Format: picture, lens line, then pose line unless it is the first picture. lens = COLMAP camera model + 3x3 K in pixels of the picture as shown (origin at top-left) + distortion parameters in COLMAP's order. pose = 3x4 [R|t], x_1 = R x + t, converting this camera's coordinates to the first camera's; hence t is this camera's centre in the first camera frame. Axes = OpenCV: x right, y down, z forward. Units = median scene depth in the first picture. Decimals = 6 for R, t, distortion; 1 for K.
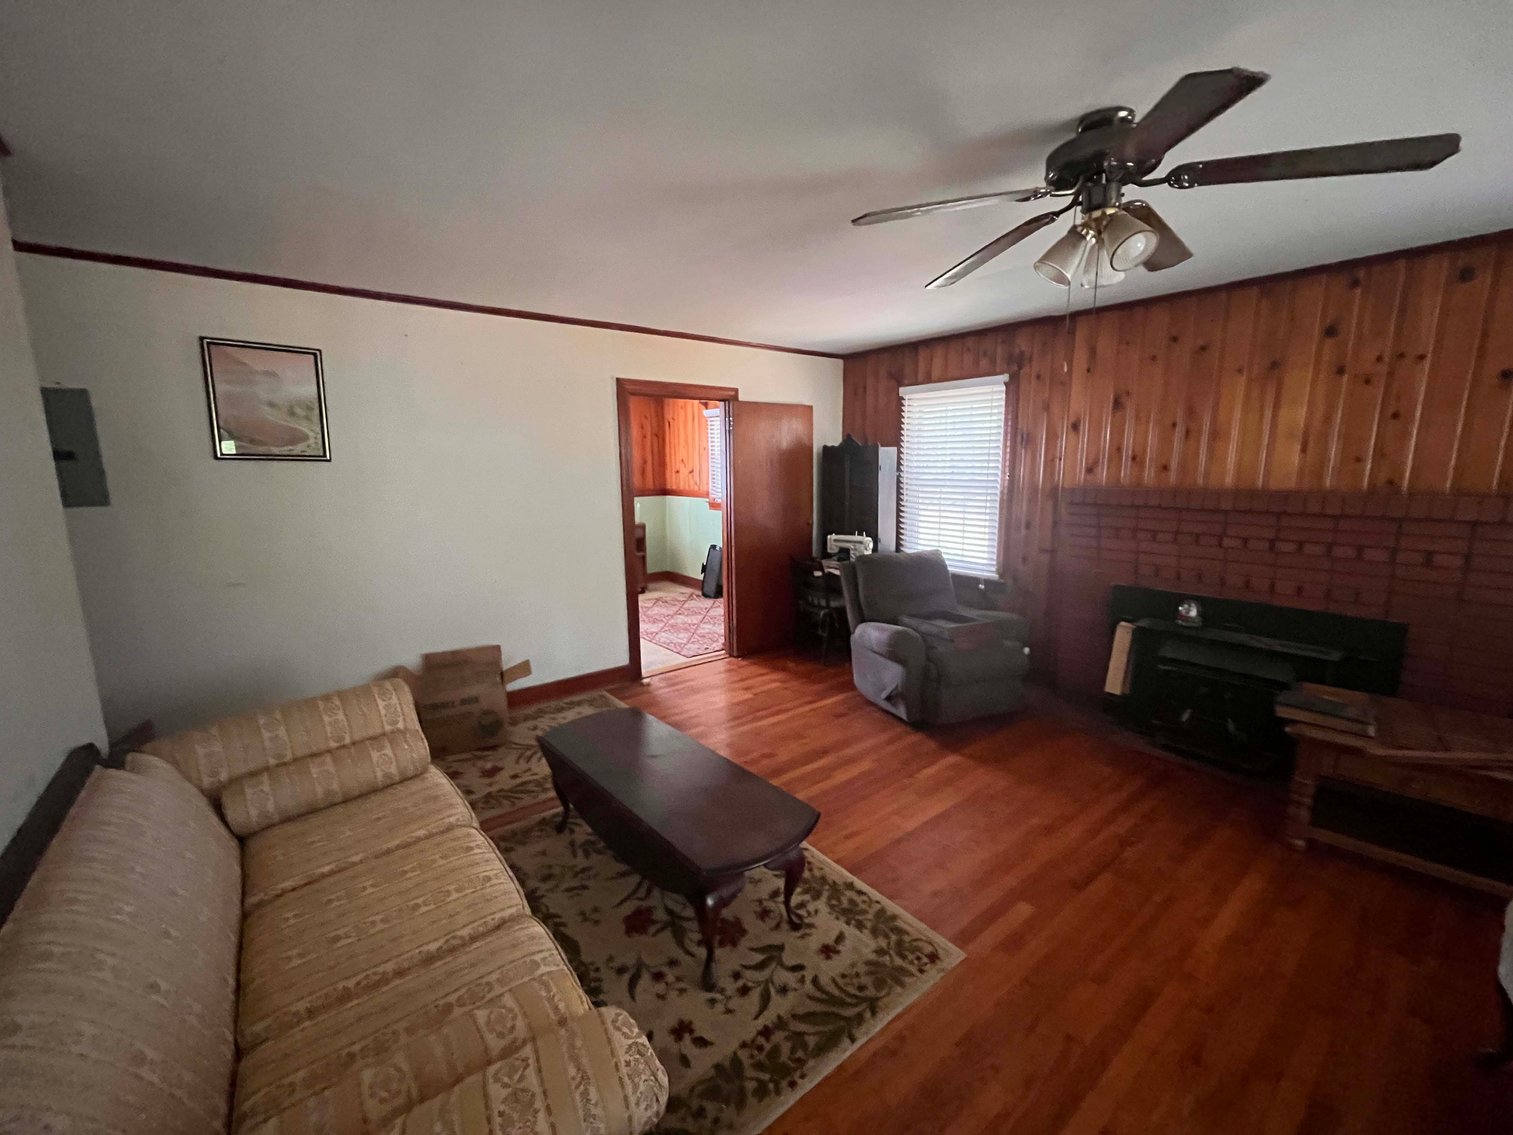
lens RADIAL K [[615.5, 0, 752.3], [0, 615.5, 563.2], [0, 0, 1]] dist [-0.001785, -0.000348]
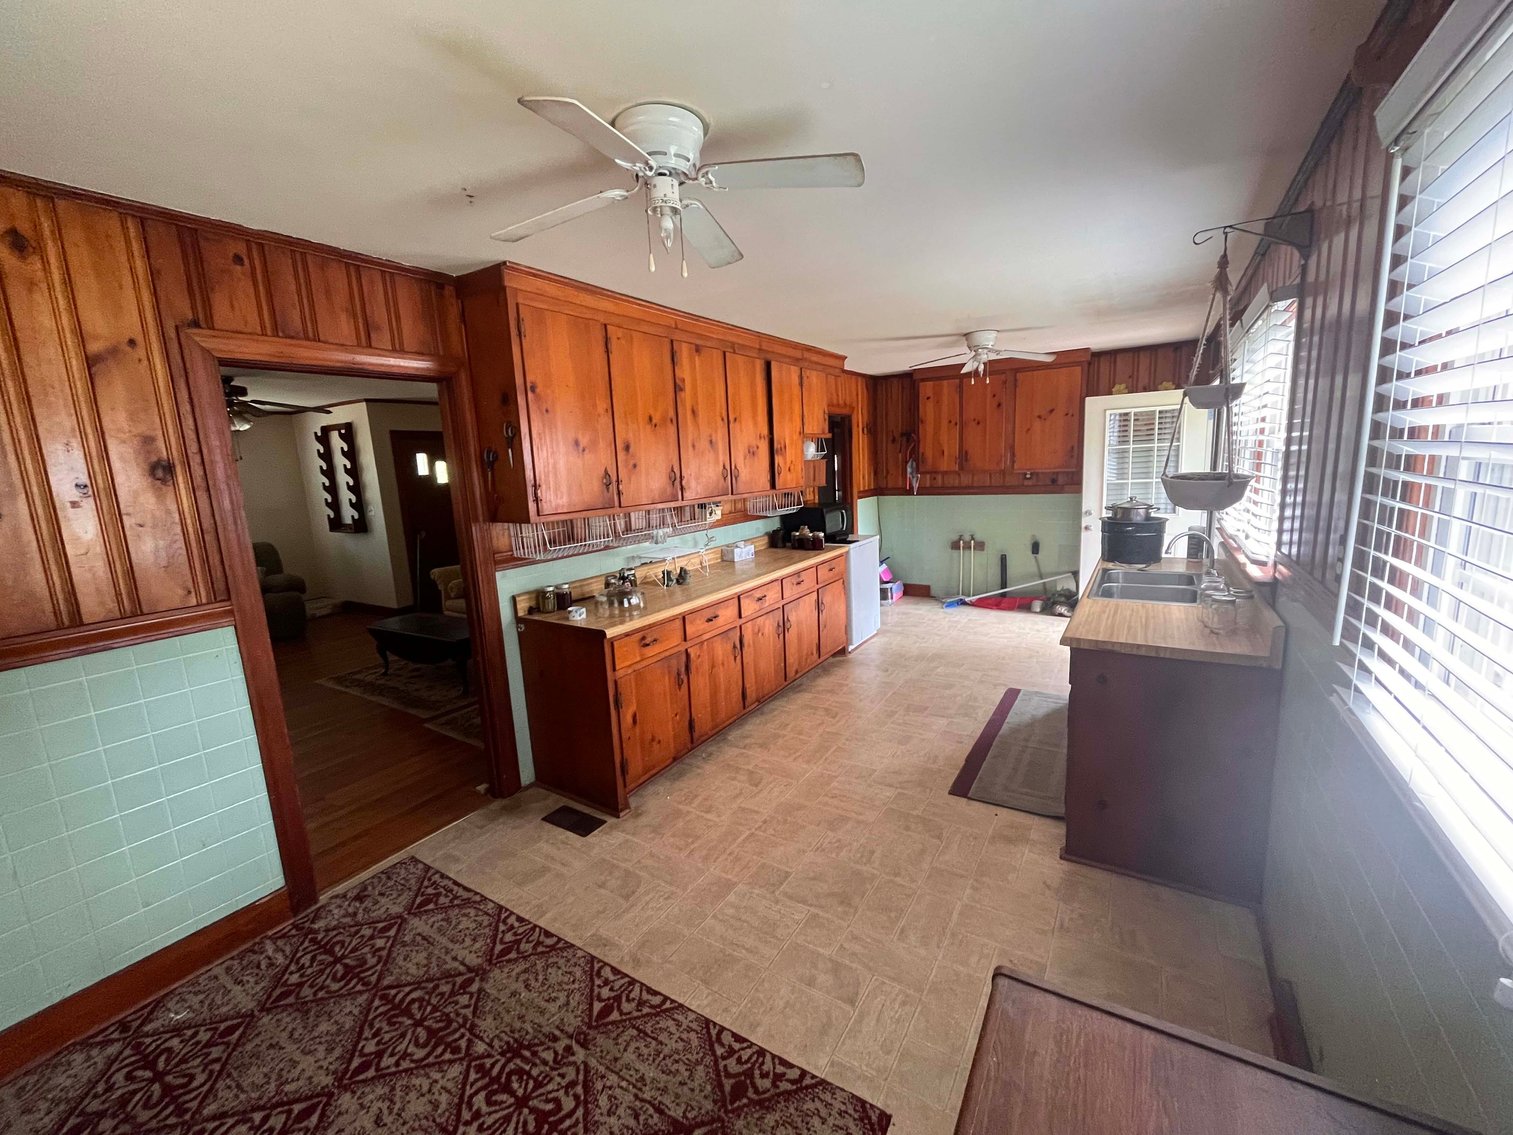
lens RADIAL K [[615.5, 0, 757.2], [0, 615.5, 565.0], [0, 0, 1]] dist [-0.001785, -0.000348]
pose [[-0.939288, 0.110251, -0.324936, -0.537900], [-0.001109, 0.945994, 0.324182, -0.580984], [0.343129, 0.304860, -0.888438, 3.325112]]
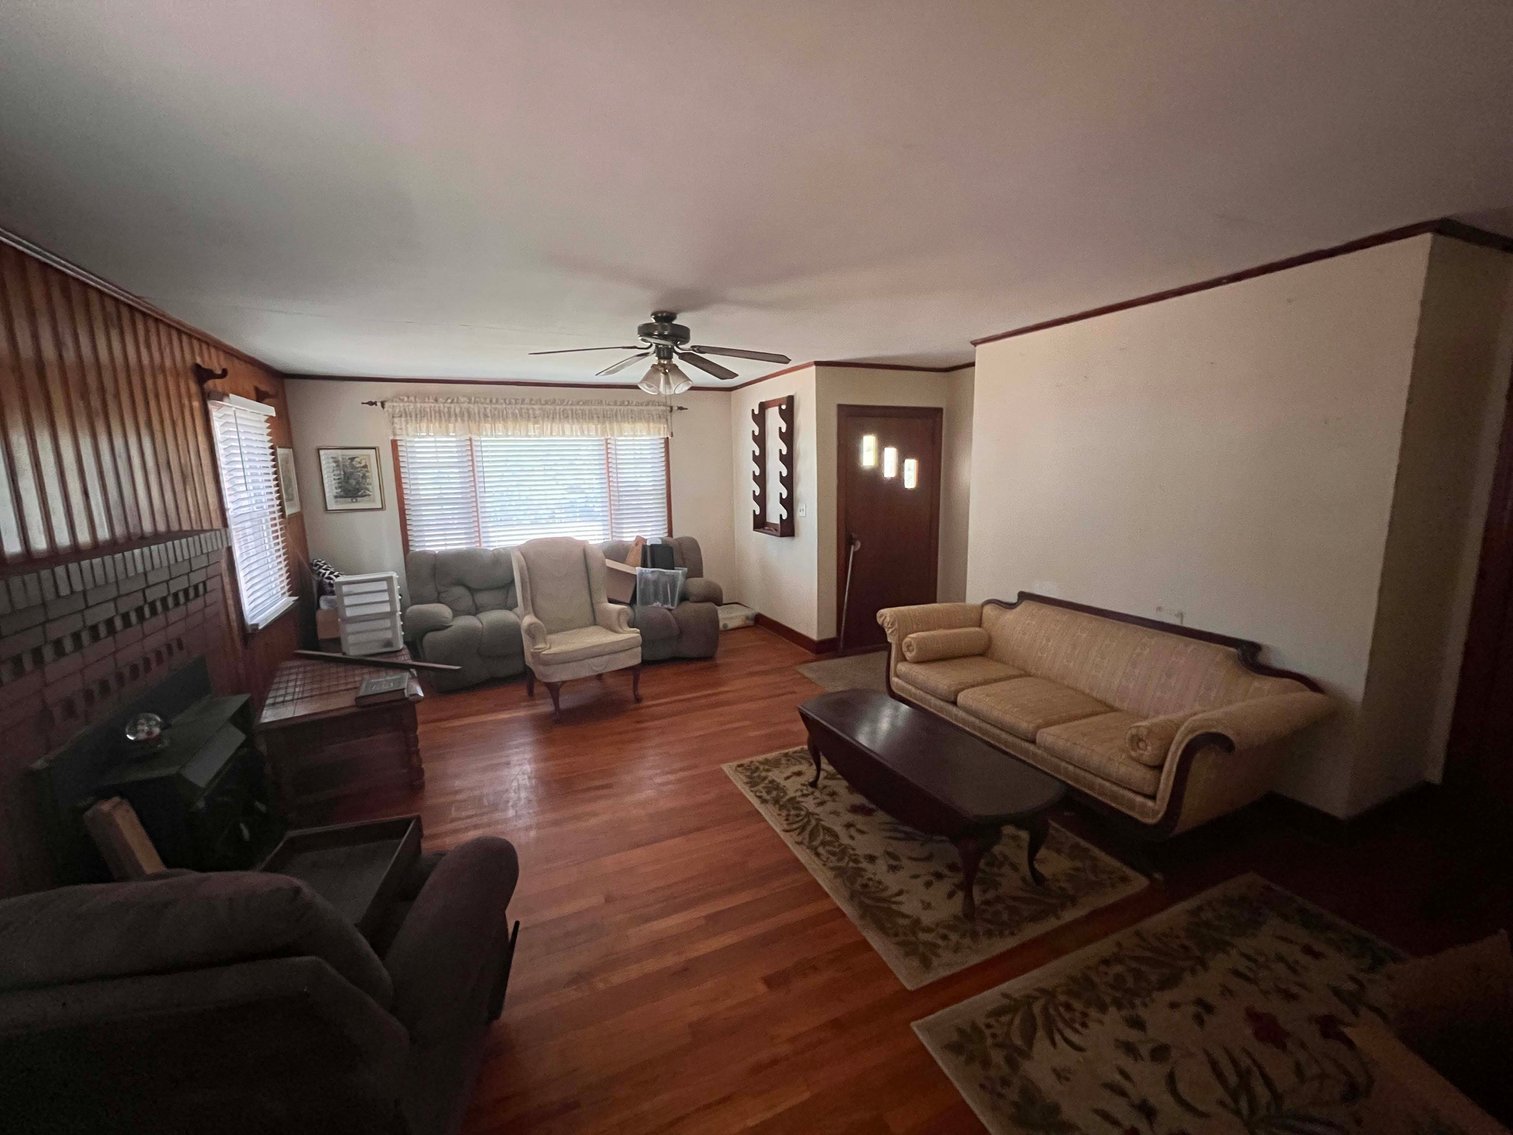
lens RADIAL K [[615.5, 0, 755.9], [0, 615.5, 564.6], [0, 0, 1]] dist [-0.001785, -0.000348]
pose [[-0.971425, -0.008090, 0.237207, -0.138985], [0.068254, 0.947681, 0.311838, -0.387196], [-0.227320, 0.319117, -0.920049, 2.114097]]
